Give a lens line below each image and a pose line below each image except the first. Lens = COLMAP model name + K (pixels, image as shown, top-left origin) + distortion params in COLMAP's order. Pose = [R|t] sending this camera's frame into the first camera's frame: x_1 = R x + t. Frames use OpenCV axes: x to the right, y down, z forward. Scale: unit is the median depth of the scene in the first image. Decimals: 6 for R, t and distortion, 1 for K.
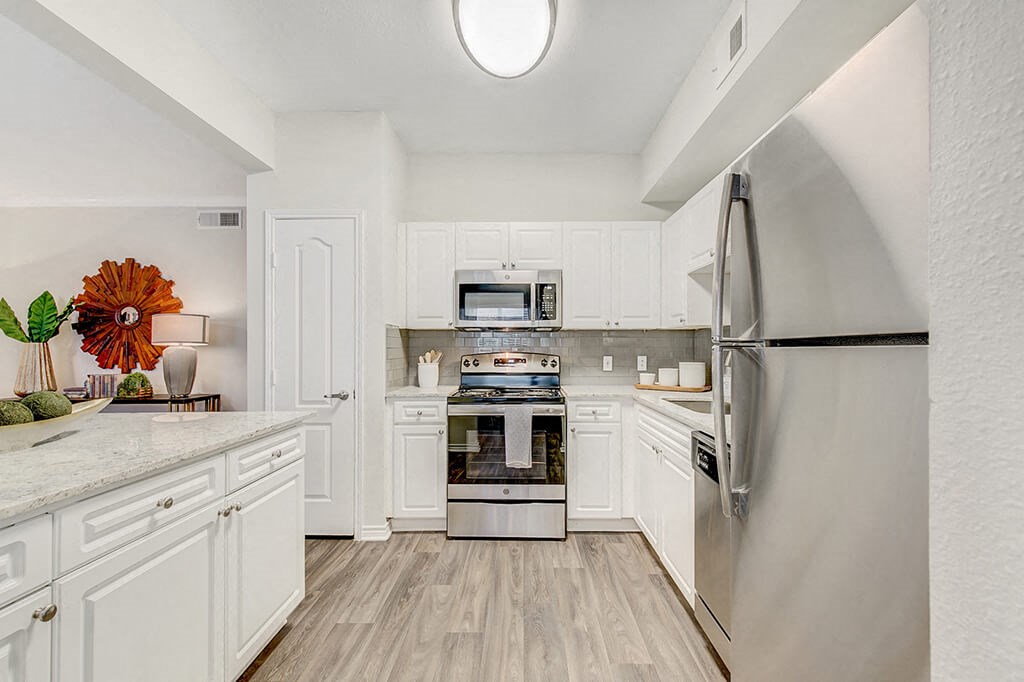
lens RADIAL K [[465.3, 0, 511.5], [0, 465.3, 342.4], [0, 0, 1]] dist [0.003650, 0.001168]
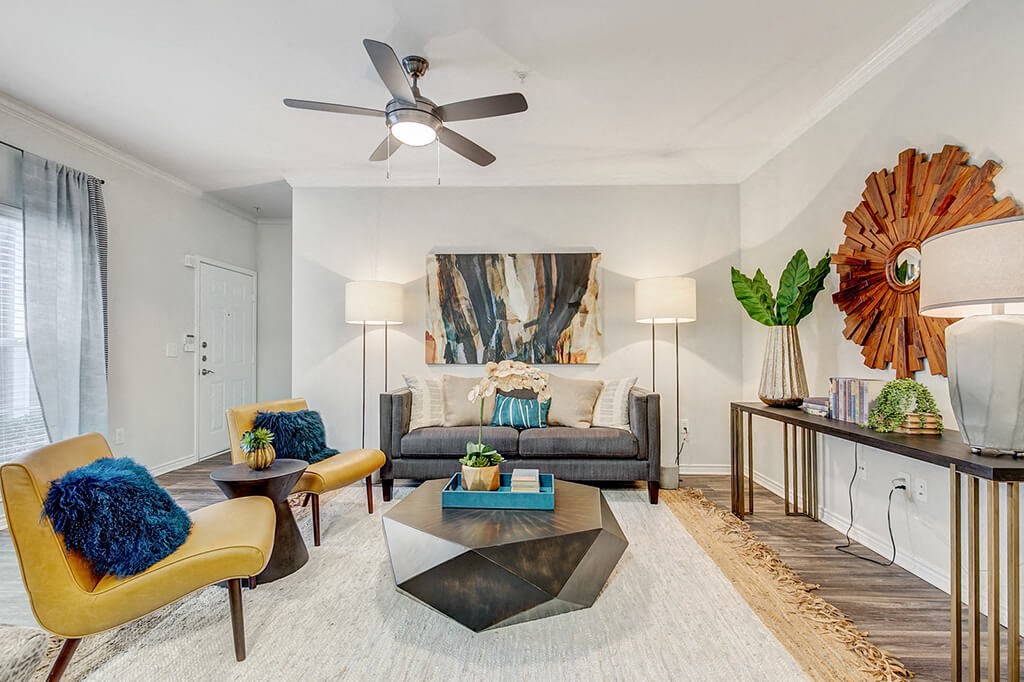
lens RADIAL K [[465.3, 0, 512.5], [0, 465.3, 341.3], [0, 0, 1]] dist [0.003650, 0.001168]
pose [[-0.004221, -0.015038, -0.999878, -0.317635], [0.007170, 0.999861, -0.015068, 0.029279], [0.999965, -0.007233, -0.004112, 0.578028]]
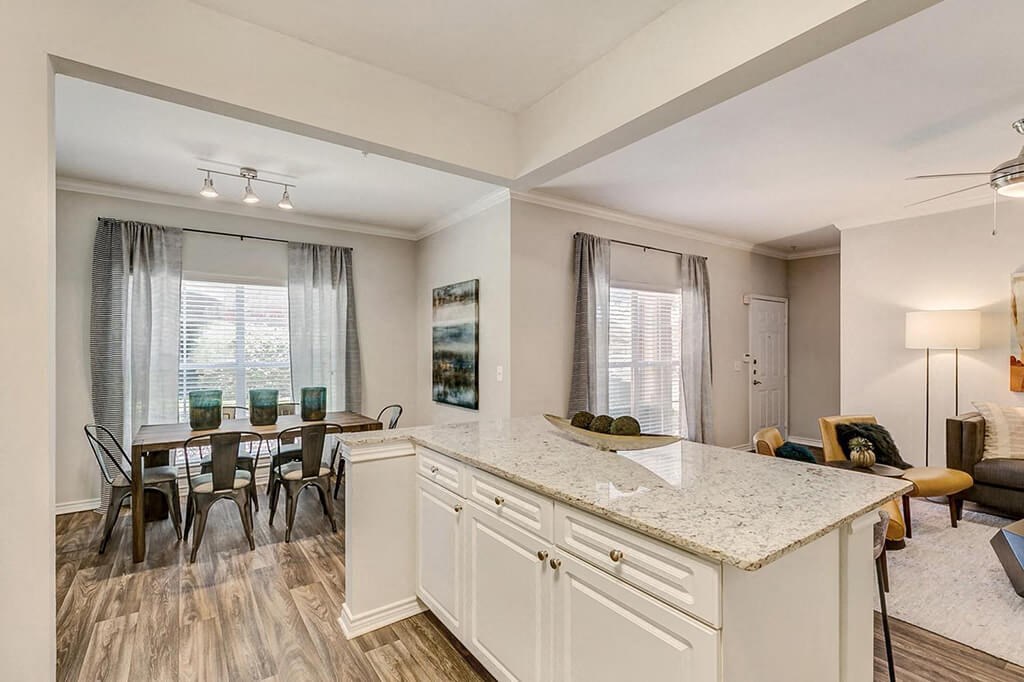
lens RADIAL K [[465.3, 0, 501.4], [0, 465.3, 337.6], [0, 0, 1]] dist [0.003650, 0.001168]
pose [[-0.809536, -0.021471, -0.586677, 0.016392], [-0.005556, 0.999566, -0.028915, -0.008237], [0.587044, -0.020148, -0.809304, 0.550232]]
